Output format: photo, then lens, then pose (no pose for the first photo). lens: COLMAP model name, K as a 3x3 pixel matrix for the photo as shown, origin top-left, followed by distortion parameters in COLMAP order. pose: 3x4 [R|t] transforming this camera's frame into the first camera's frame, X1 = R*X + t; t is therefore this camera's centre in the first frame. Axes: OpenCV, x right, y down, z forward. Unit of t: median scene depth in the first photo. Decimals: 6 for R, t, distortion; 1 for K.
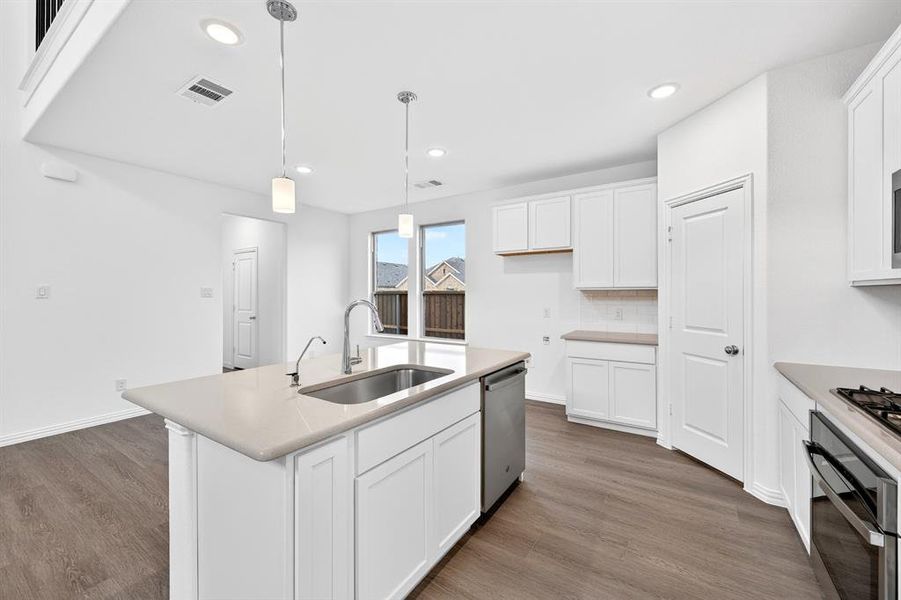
lens RADIAL K [[357.2, 0, 455.5], [0, 357.2, 296.9], [0, 0, 1]] dist [-0.000613, 0.000256]
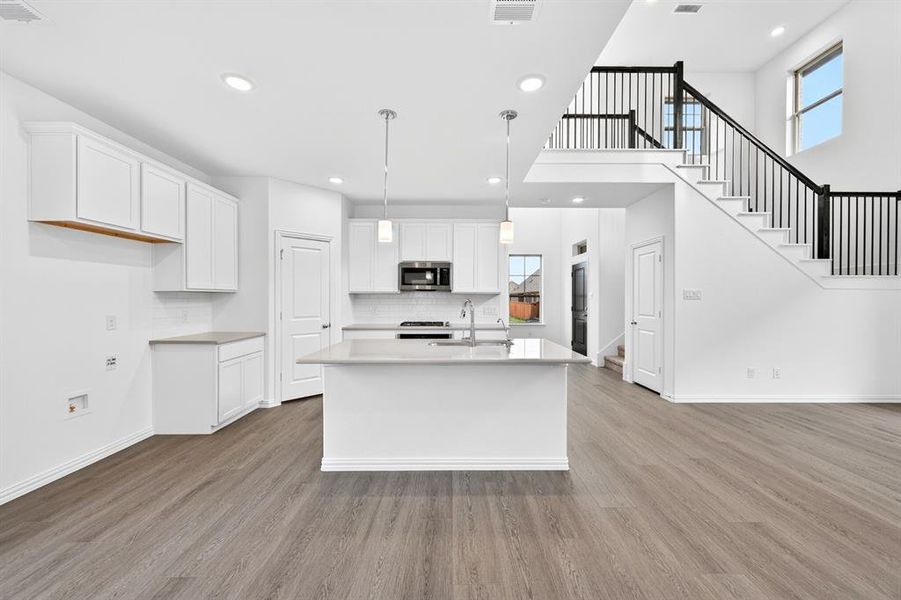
lens RADIAL K [[357.2, 0, 455.5], [0, 357.2, 296.9], [0, 0, 1]] dist [-0.000613, 0.000256]
pose [[-0.548870, 0.002492, 0.835904, -0.998738], [0.006057, 0.999981, 0.000996, -0.002309], [-0.835886, 0.005610, -0.548875, 1.228099]]
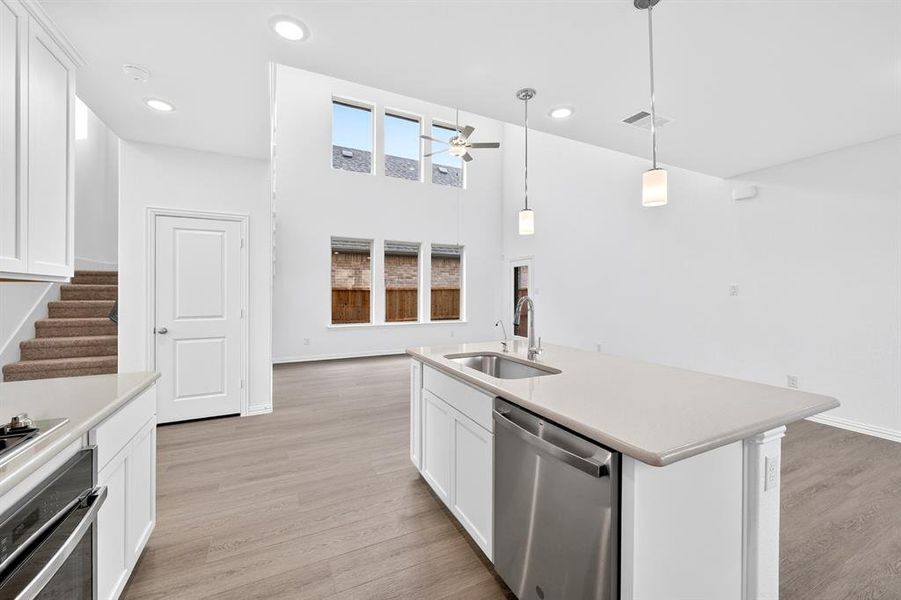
lens RADIAL K [[360.4, 0, 454.9], [0, 360.4, 290.4], [0, 0, 1]] dist [0.001905, 0.000170]
pose [[-0.503017, -0.000632, -0.864276, 0.561192], [-0.005306, 0.999983, 0.002357, -0.003647], [0.864260, 0.005772, -0.503012, 0.892542]]
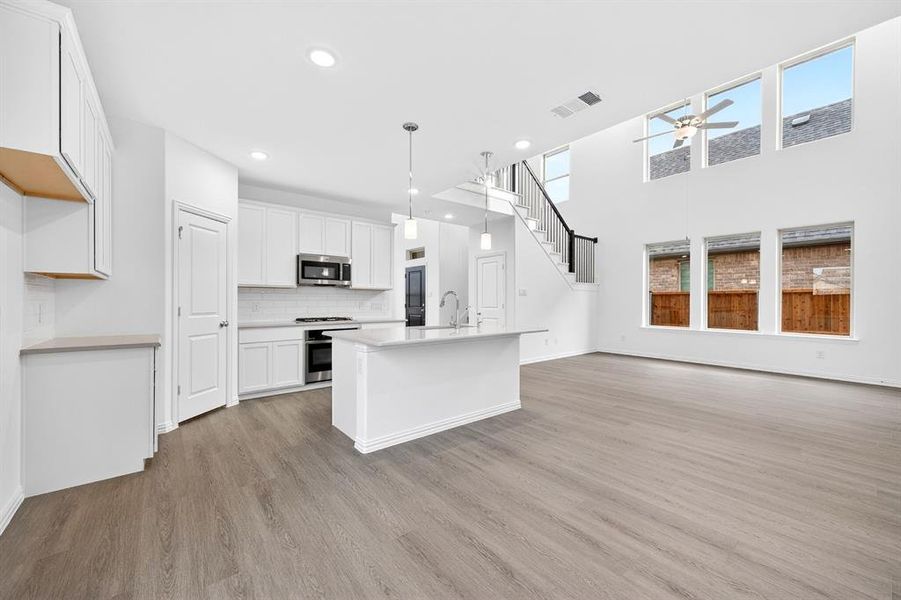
lens RADIAL K [[357.2, 0, 455.5], [0, 357.2, 296.9], [0, 0, 1]] dist [-0.000613, 0.000256]
pose [[-0.953674, 0.003769, 0.300818, -0.563240], [0.002800, 0.999989, -0.003653, 0.031039], [-0.300829, -0.002642, -0.953675, 1.839441]]
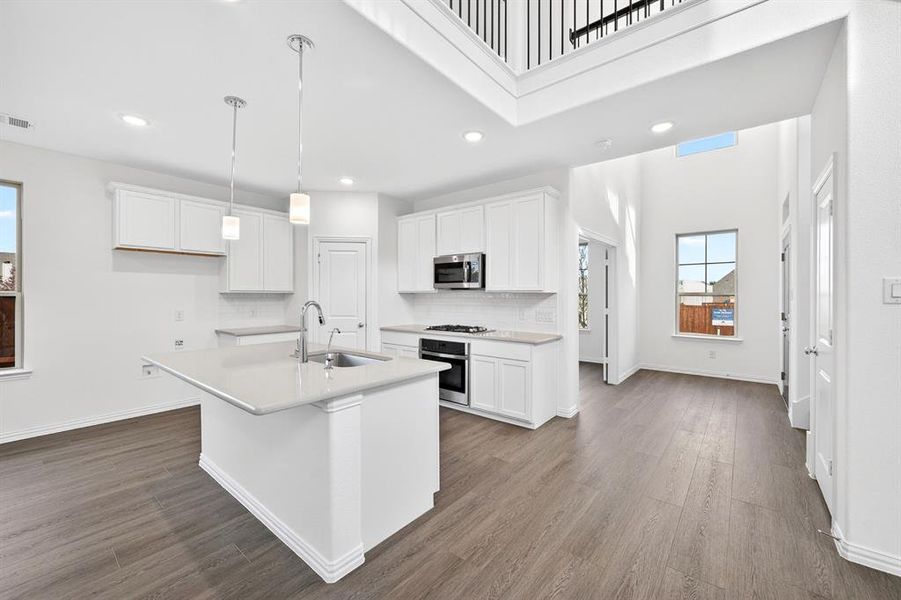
lens RADIAL K [[357.2, 0, 455.5], [0, 357.2, 296.9], [0, 0, 1]] dist [-0.000613, 0.000256]
pose [[0.107438, 0.000822, 0.994211, -0.921741], [0.007085, 0.999974, -0.001592, 0.001654], [-0.994187, 0.007215, 0.107429, 0.238300]]
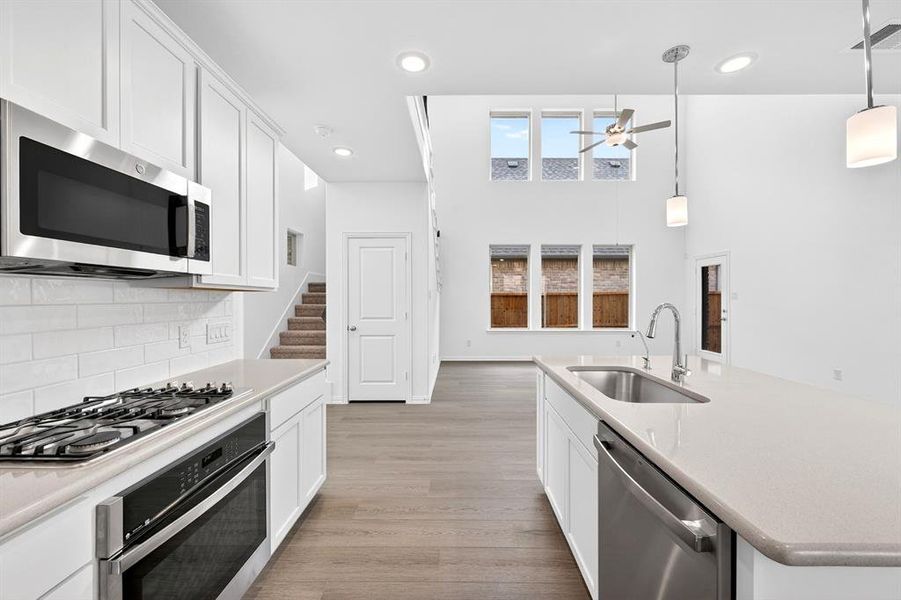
lens RADIAL K [[357.2, 0, 455.5], [0, 357.2, 296.9], [0, 0, 1]] dist [-0.000613, 0.000256]
pose [[-0.841767, 0.004750, -0.539821, 0.465594], [0.001123, 0.999975, 0.007048, -0.004627], [0.539840, 0.005327, -0.841751, 0.958552]]
